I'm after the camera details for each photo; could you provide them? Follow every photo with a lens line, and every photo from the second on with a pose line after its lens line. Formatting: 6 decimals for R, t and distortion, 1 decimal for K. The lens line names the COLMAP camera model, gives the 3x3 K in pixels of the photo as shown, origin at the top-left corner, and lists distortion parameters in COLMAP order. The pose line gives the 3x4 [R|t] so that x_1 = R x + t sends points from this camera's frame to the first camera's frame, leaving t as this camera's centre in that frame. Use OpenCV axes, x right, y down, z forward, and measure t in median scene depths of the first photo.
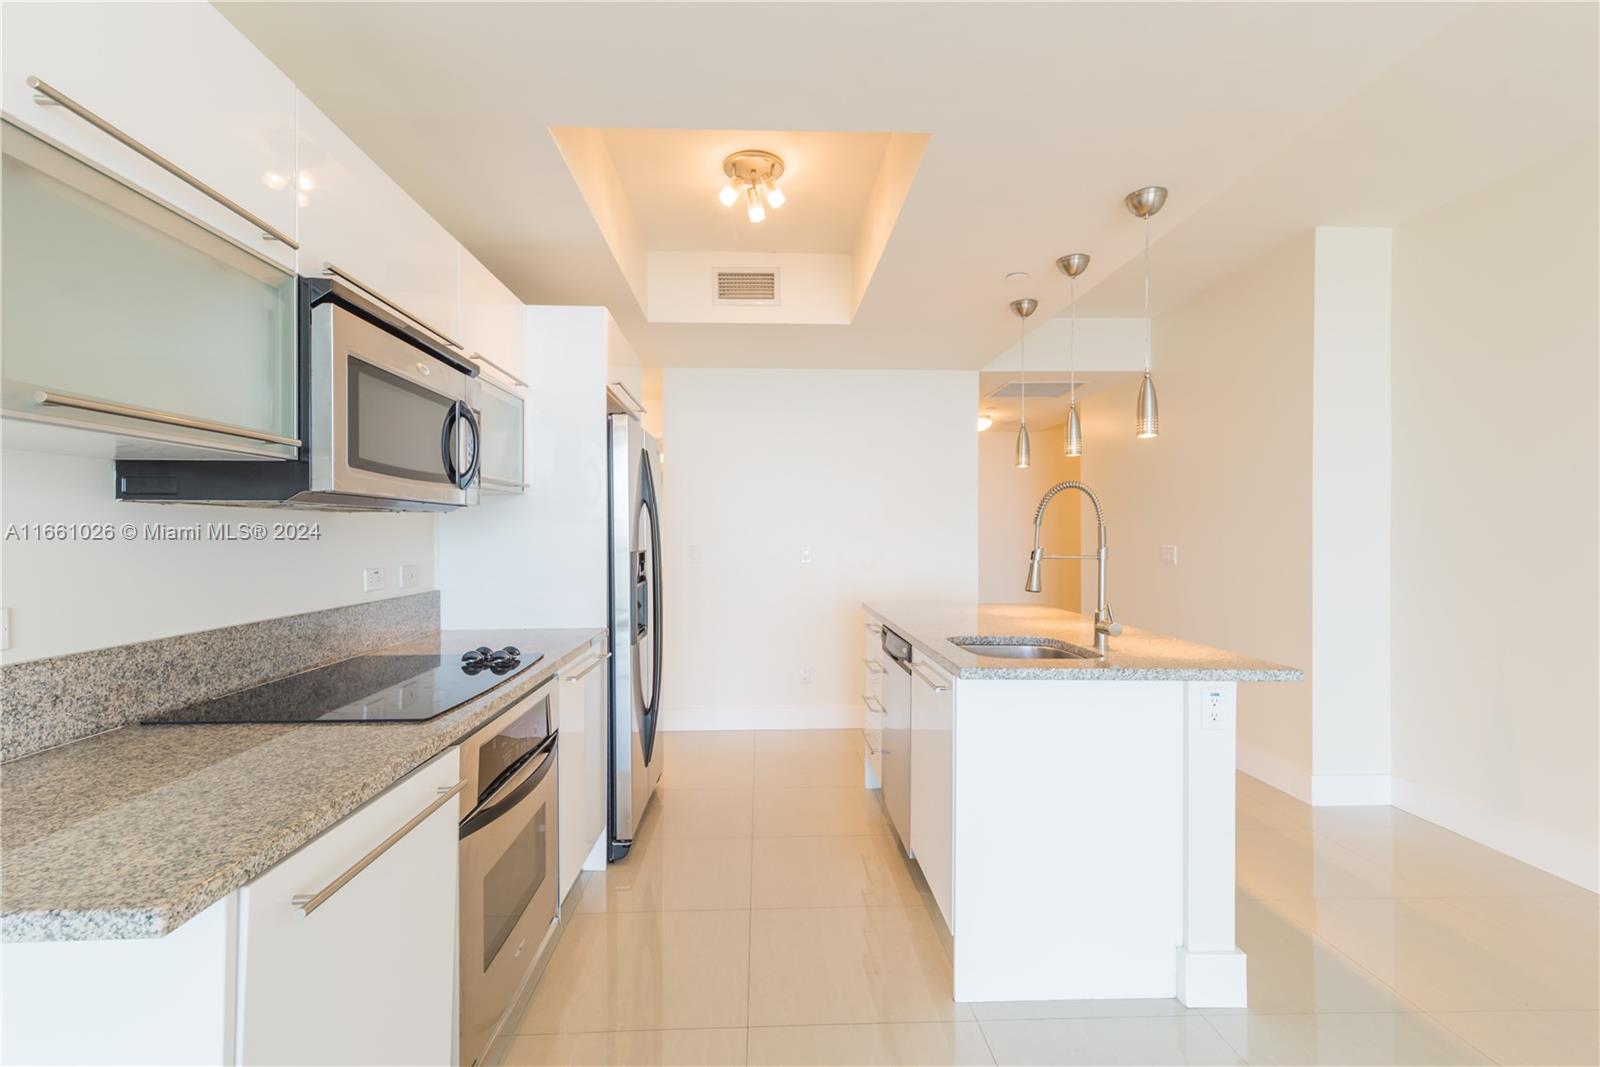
lens RADIAL K [[755.0, 0, 800.0], [0, 755.0, 533.5], [0, 0, 1]] dist [0.018247, 0.000357]
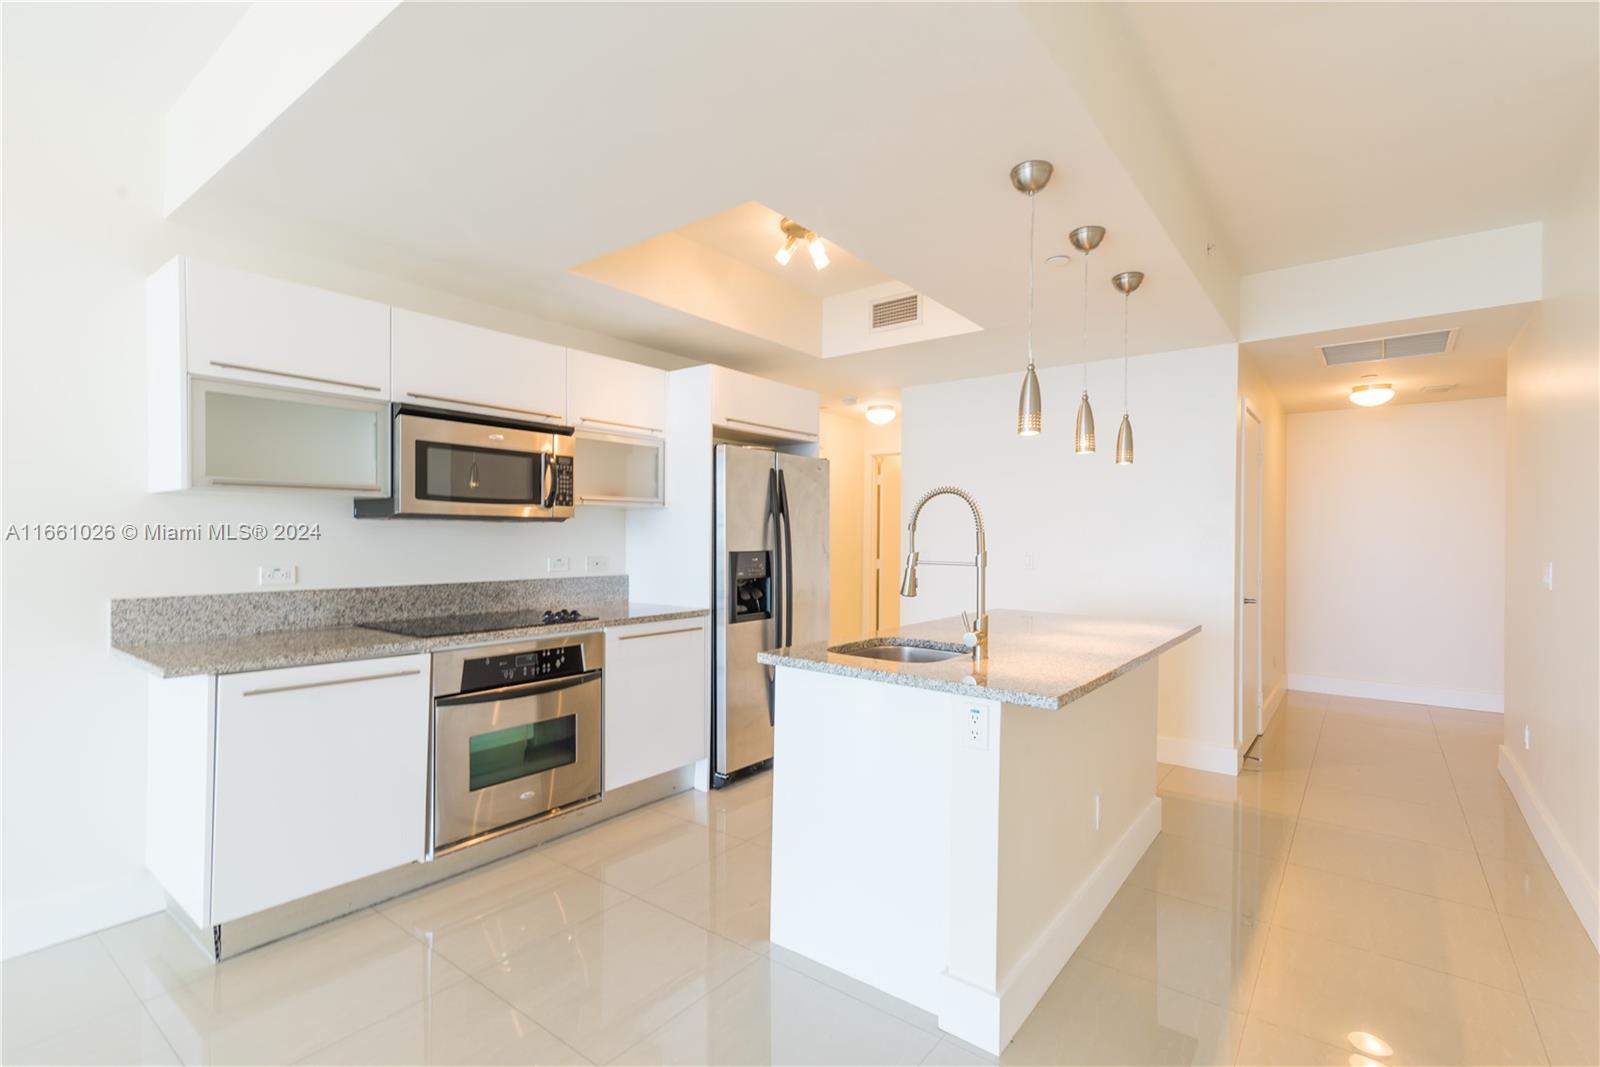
lens RADIAL K [[746.9, 0, 800.0], [0, 746.9, 533.5], [0, 0, 1]] dist [-0.001021, -0.000213]
pose [[0.758964, 0.001501, -0.651131, 1.148253], [-0.005087, 0.999980, -0.003624, -0.001973], [0.651113, 0.006063, 0.758956, 0.191473]]
